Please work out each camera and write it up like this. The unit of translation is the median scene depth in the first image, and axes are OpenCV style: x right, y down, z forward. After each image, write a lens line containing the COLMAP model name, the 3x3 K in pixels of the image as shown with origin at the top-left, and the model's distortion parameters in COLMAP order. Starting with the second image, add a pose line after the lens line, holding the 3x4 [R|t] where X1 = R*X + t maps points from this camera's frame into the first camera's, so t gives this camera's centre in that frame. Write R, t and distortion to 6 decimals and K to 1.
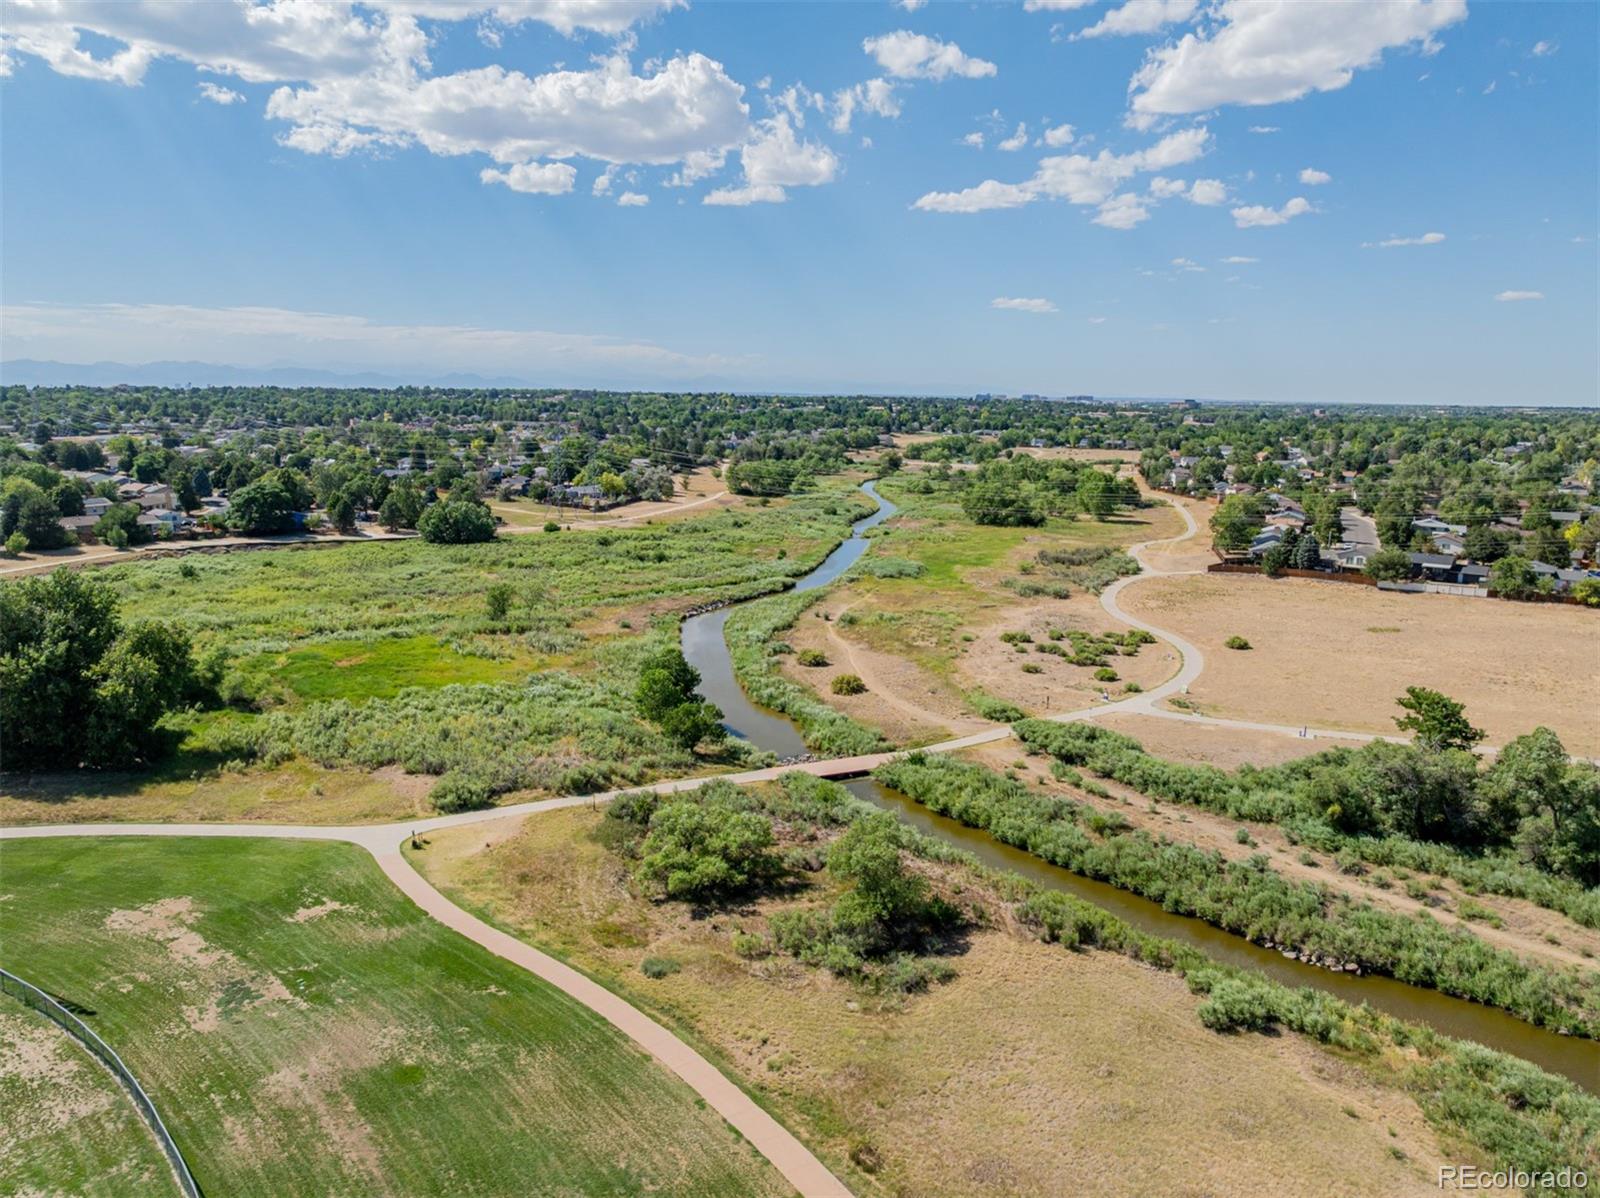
lens RADIAL K [[1131.6, 0, 800.0], [0, 1131.6, 599.0], [0, 0, 1]] dist [-0.077993, 0.041804]
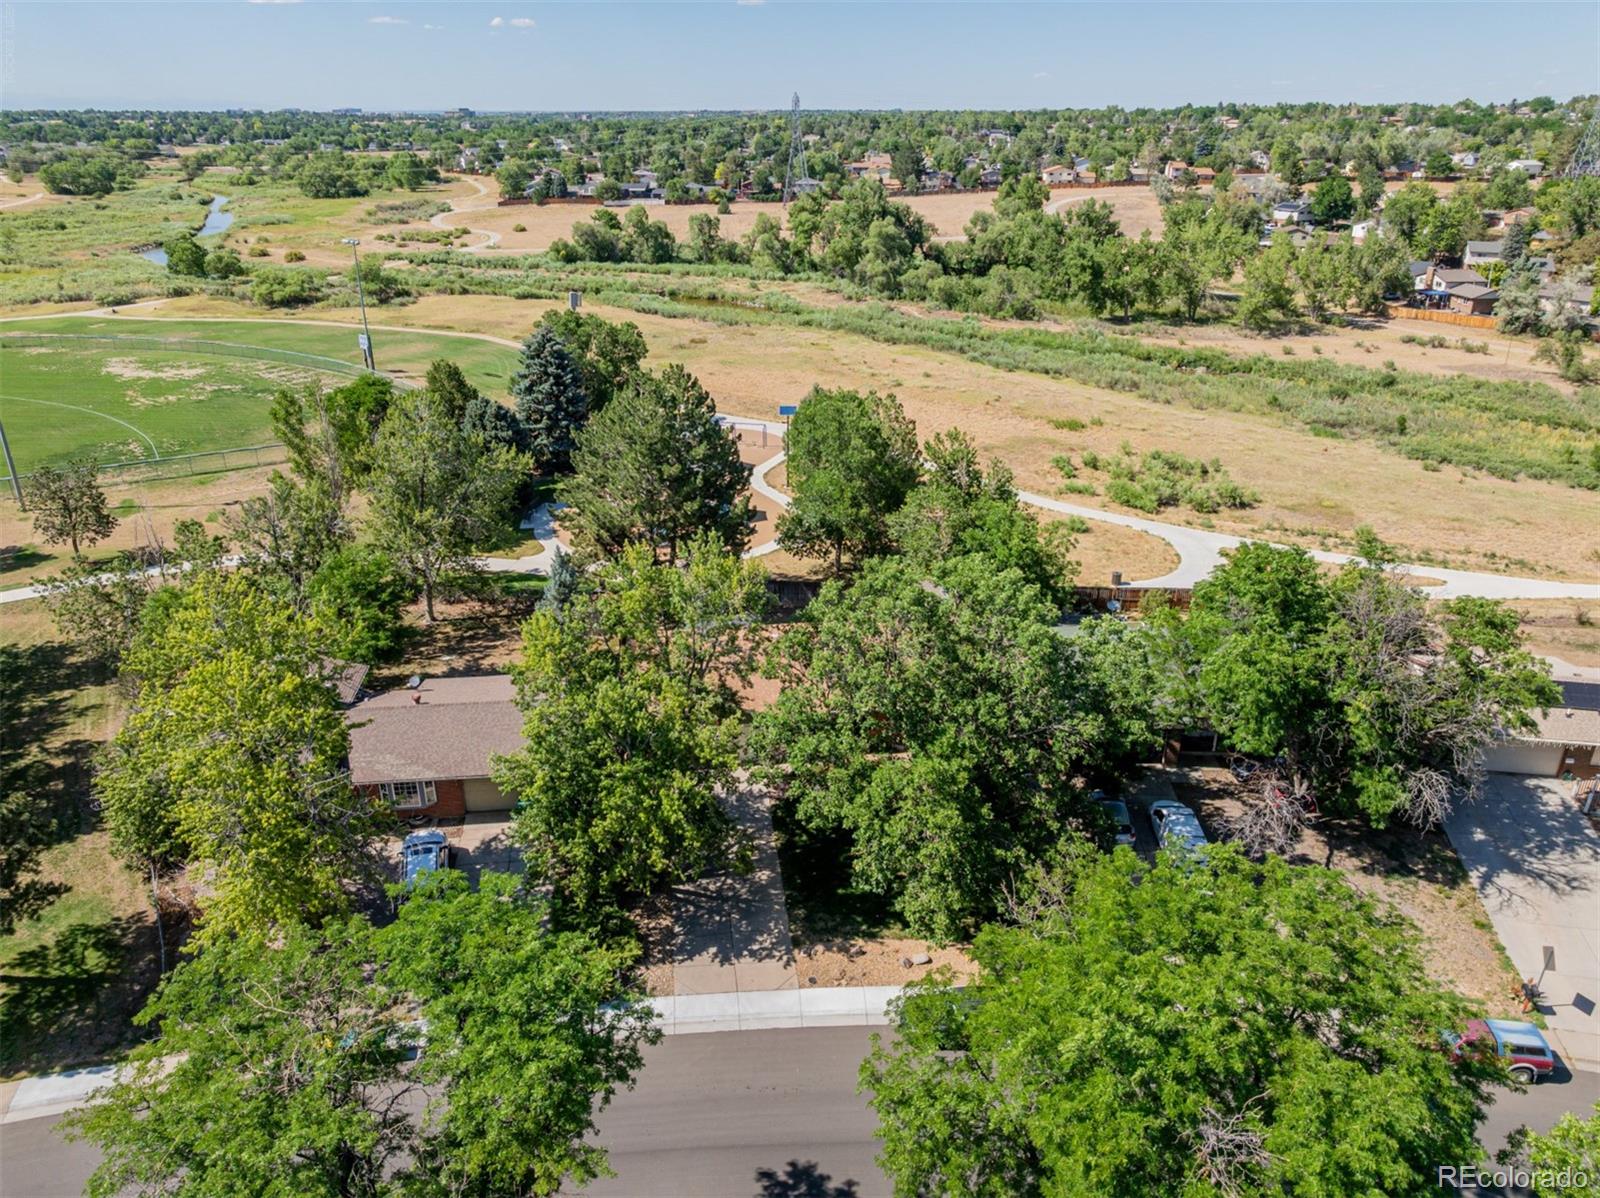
lens RADIAL K [[1131.6, 0, 800.0], [0, 1131.6, 599.0], [0, 0, 1]] dist [-0.077993, 0.041804]
pose [[0.824494, -0.227911, 0.517944, -0.123645], [0.100068, 0.959603, 0.262961, 0.083418], [-0.556952, -0.164980, 0.813994, -0.332145]]
